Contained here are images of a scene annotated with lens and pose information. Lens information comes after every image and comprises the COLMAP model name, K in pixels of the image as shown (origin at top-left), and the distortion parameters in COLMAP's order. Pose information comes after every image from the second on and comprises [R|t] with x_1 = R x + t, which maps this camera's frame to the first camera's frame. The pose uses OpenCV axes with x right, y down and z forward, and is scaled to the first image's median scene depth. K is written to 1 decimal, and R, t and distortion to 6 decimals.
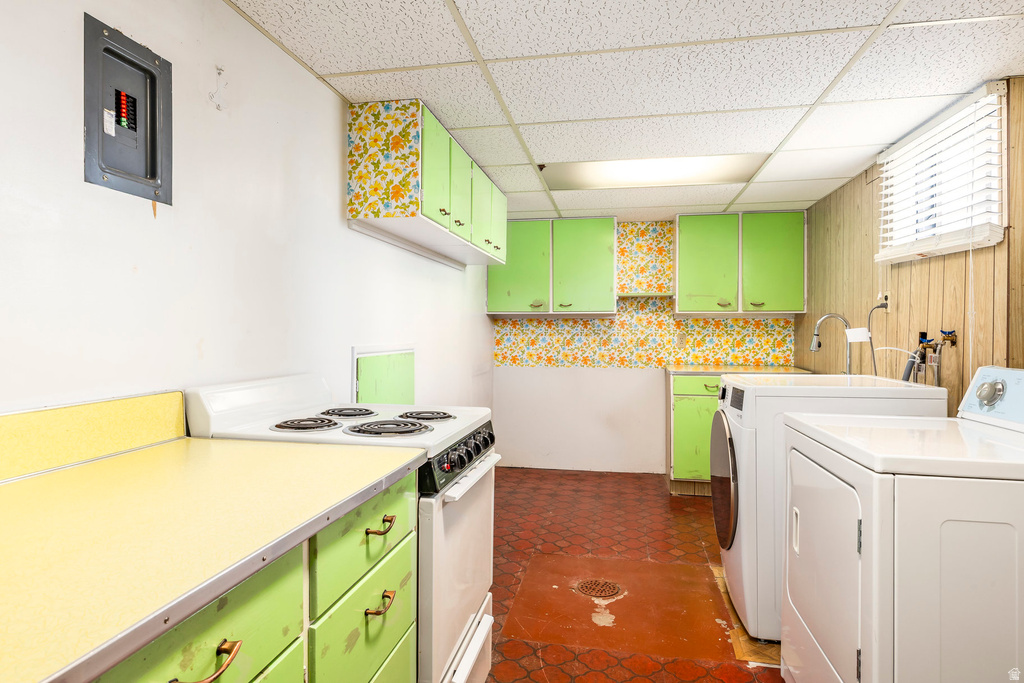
lens RADIAL K [[564.6, 0, 494.2], [0, 564.6, 332.7], [0, 0, 1]] dist [0.001544, -0.004010]
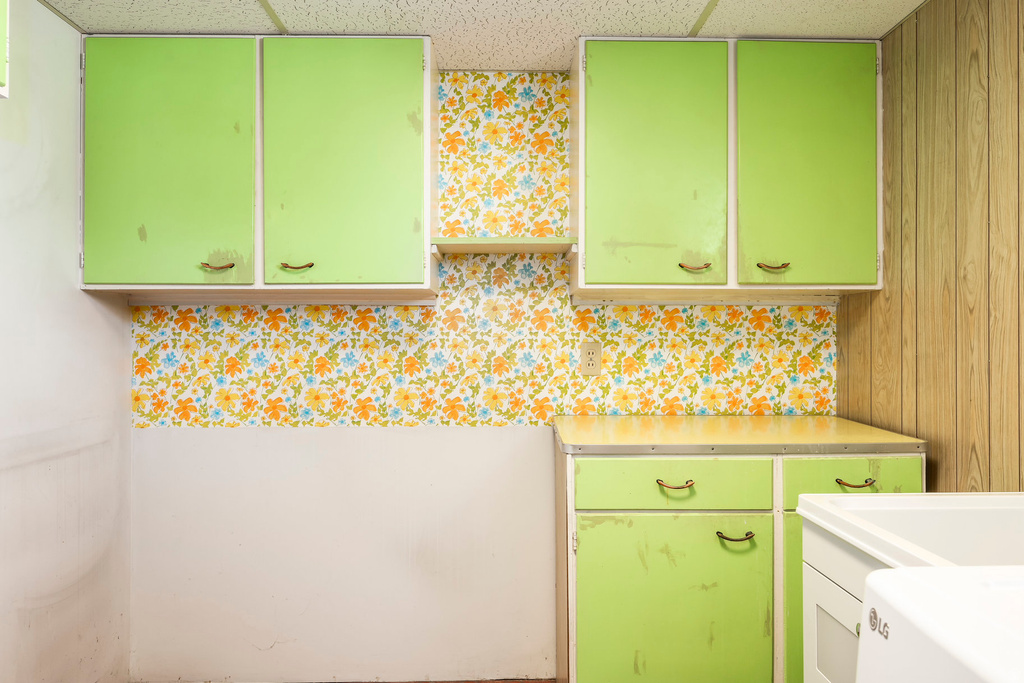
lens RADIAL K [[738.4, 0, 512.7], [0, 738.4, 341.4], [0, 0, 1]] dist [-0.002492, 0.003988]
pose [[0.972195, -0.003704, 0.234145, 0.146127], [0.004306, 0.999989, -0.002059, 0.002550], [-0.234135, 0.003010, 0.972199, 0.476999]]
